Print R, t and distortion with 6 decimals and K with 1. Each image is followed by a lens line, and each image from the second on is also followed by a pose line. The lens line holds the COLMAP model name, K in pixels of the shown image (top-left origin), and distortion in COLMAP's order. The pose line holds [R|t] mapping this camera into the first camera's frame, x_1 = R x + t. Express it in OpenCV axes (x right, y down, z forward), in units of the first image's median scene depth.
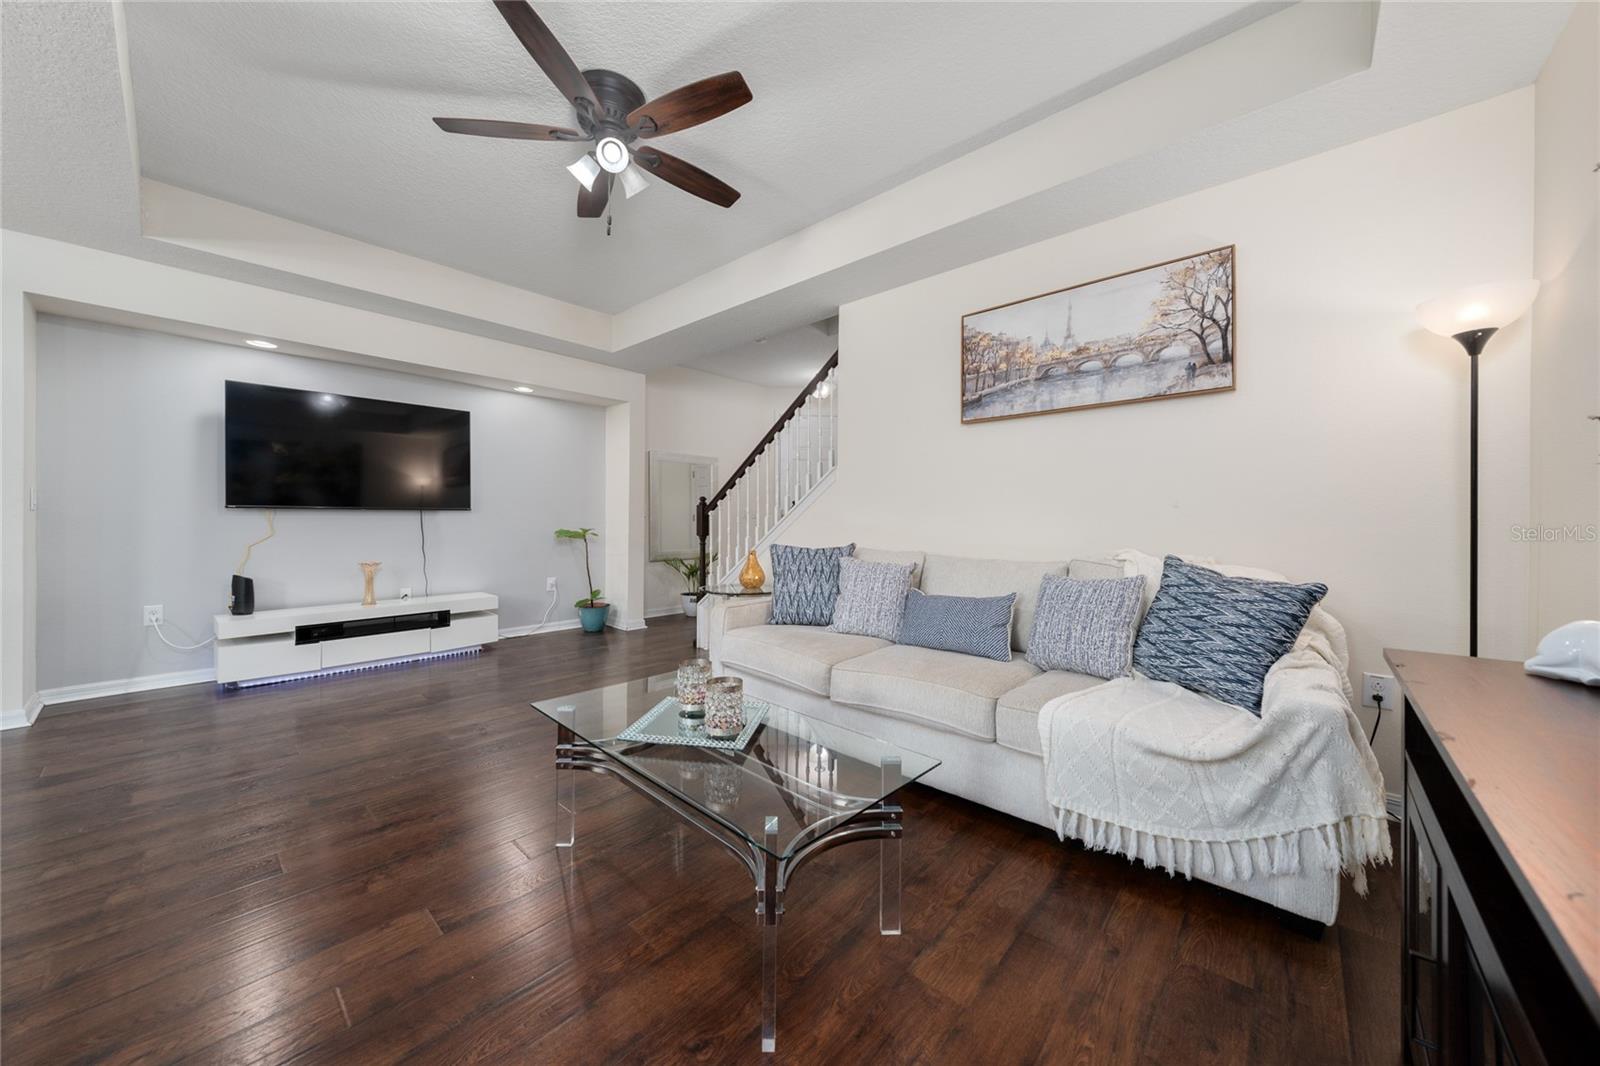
lens RADIAL K [[557.4, 0, 795.7], [0, 557.4, 519.3], [0, 0, 1]] dist [-0.000204, 0.000032]
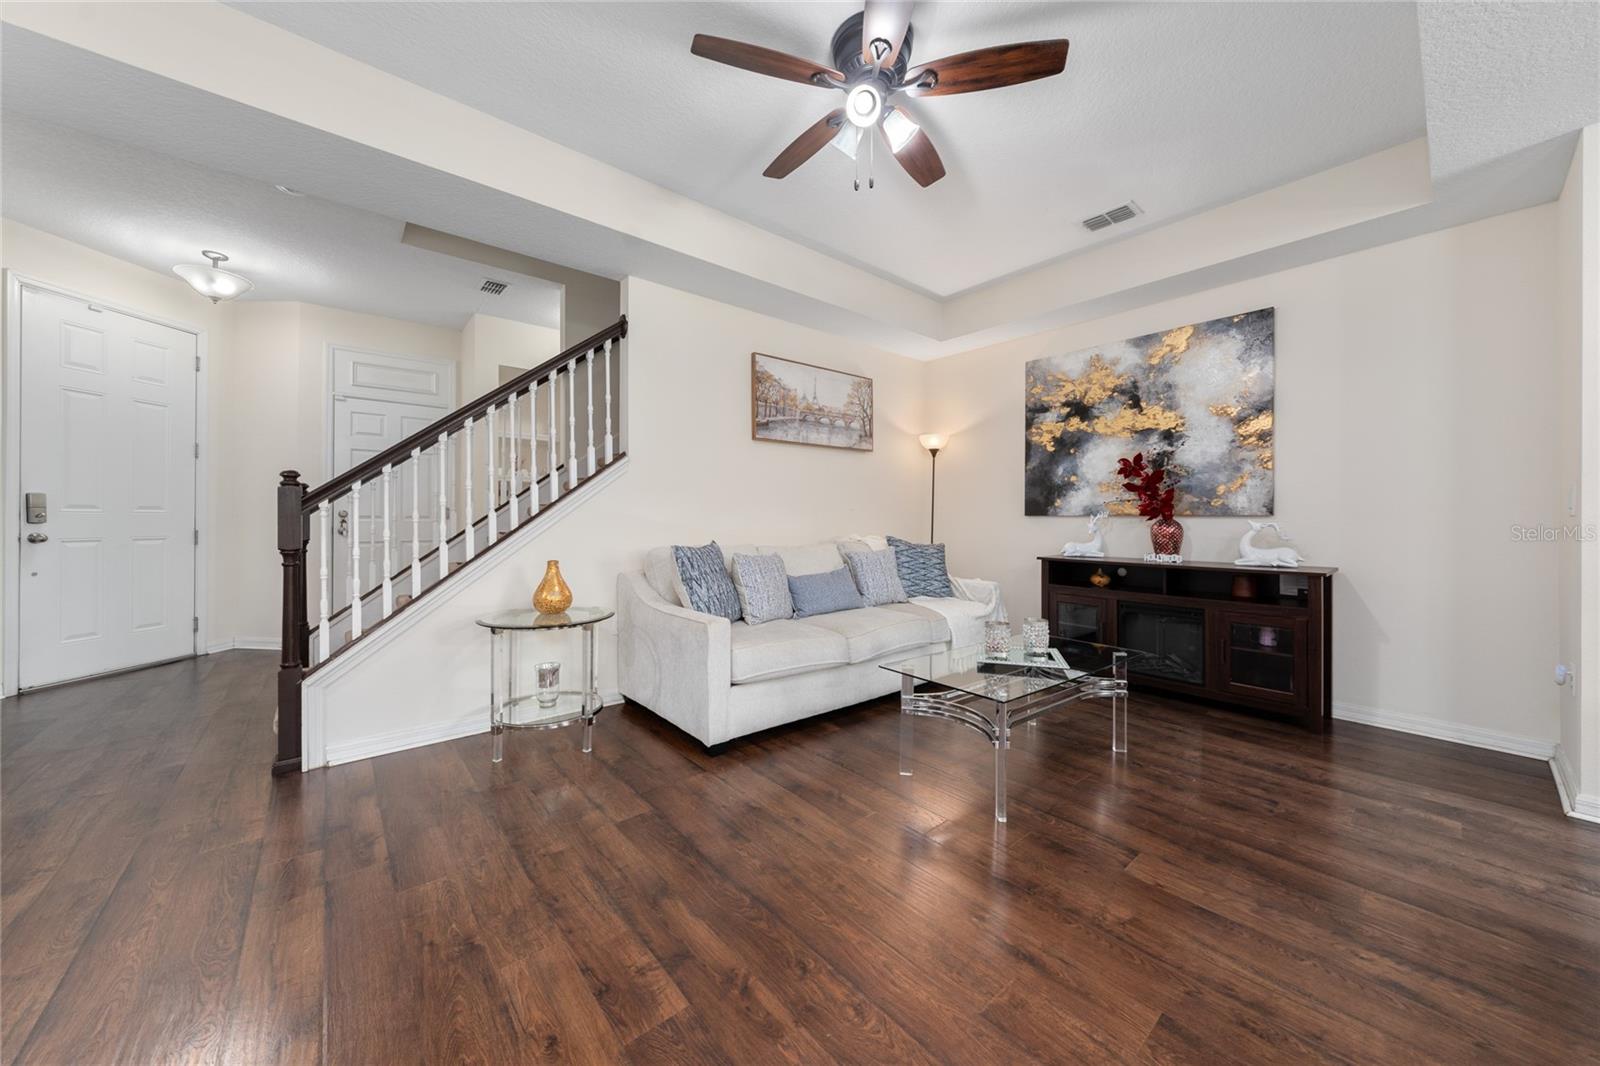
lens RADIAL K [[557.4, 0, 795.7], [0, 557.4, 519.3], [0, 0, 1]] dist [-0.000204, 0.000032]
pose [[0.144521, -0.003120, 0.989497, -1.005883], [0.001275, 0.999995, 0.002967, 0.001091], [-0.989501, 0.000832, 0.144525, 0.809691]]
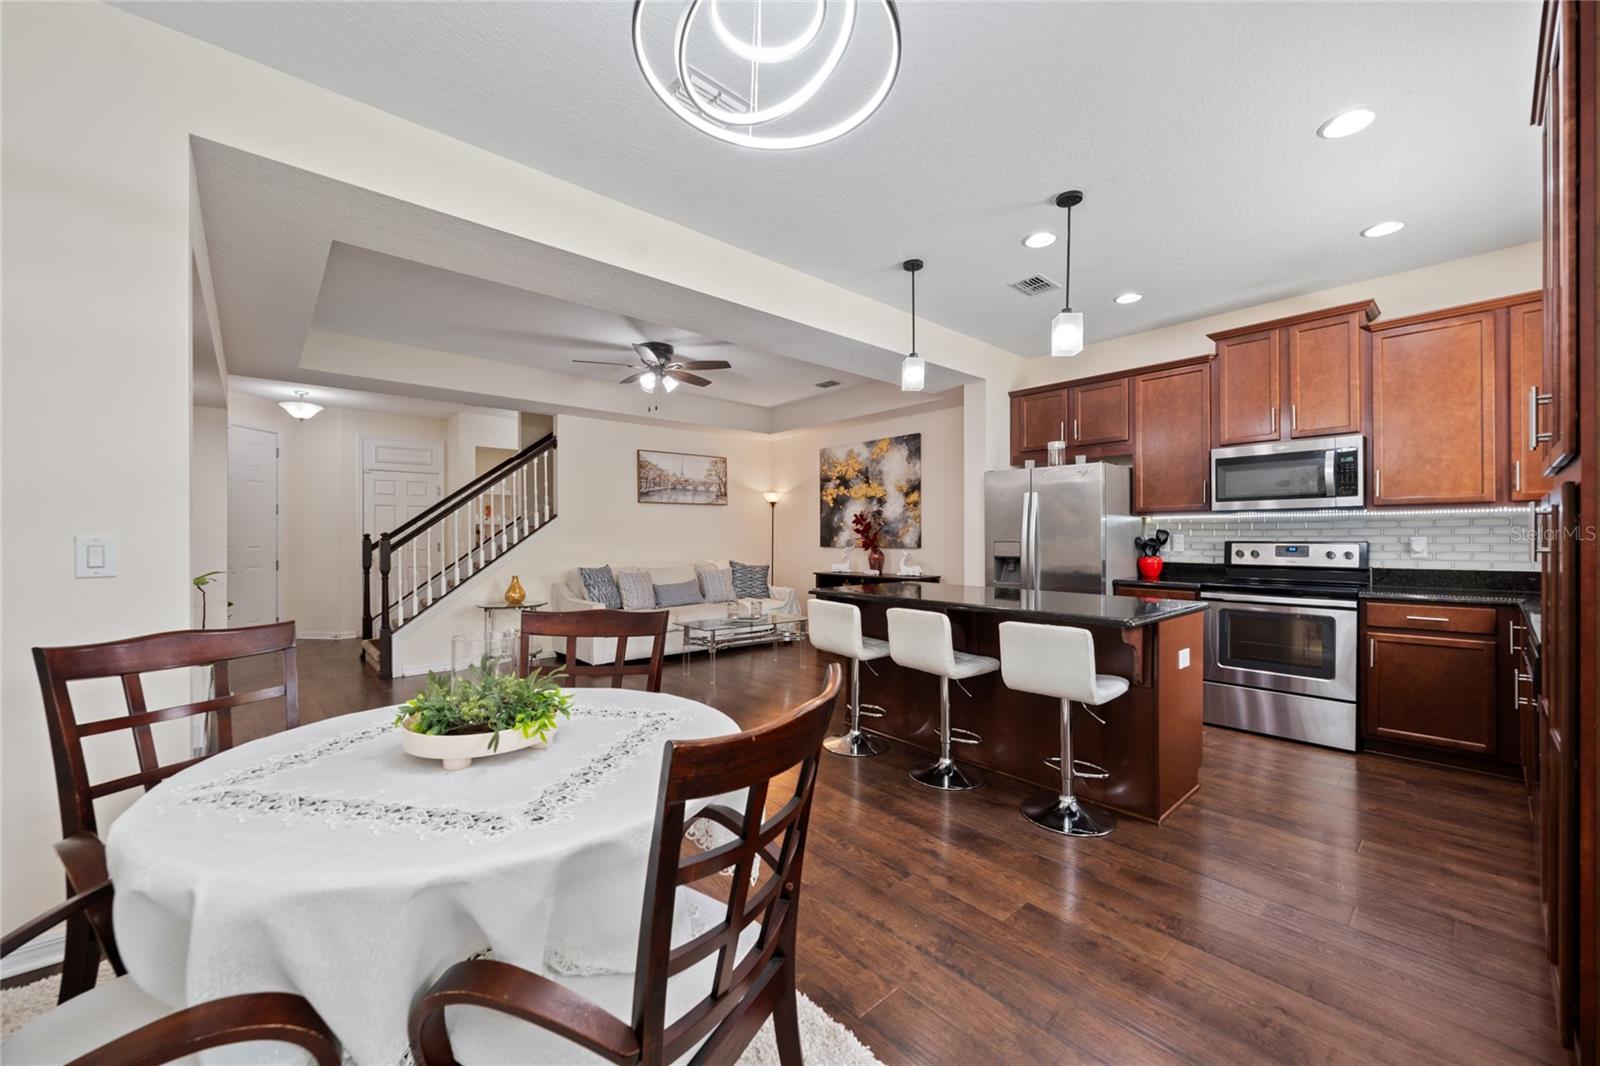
lens RADIAL K [[608.7, 0, 808.3], [0, 608.7, 539.4], [0, 0, 1]] dist [0.000129, -0.000007]
pose [[0.102126, -0.004192, 0.994763, -2.036224], [0.008817, 0.999956, 0.003308, -0.044913], [-0.994732, 0.008432, 0.102159, 0.180757]]
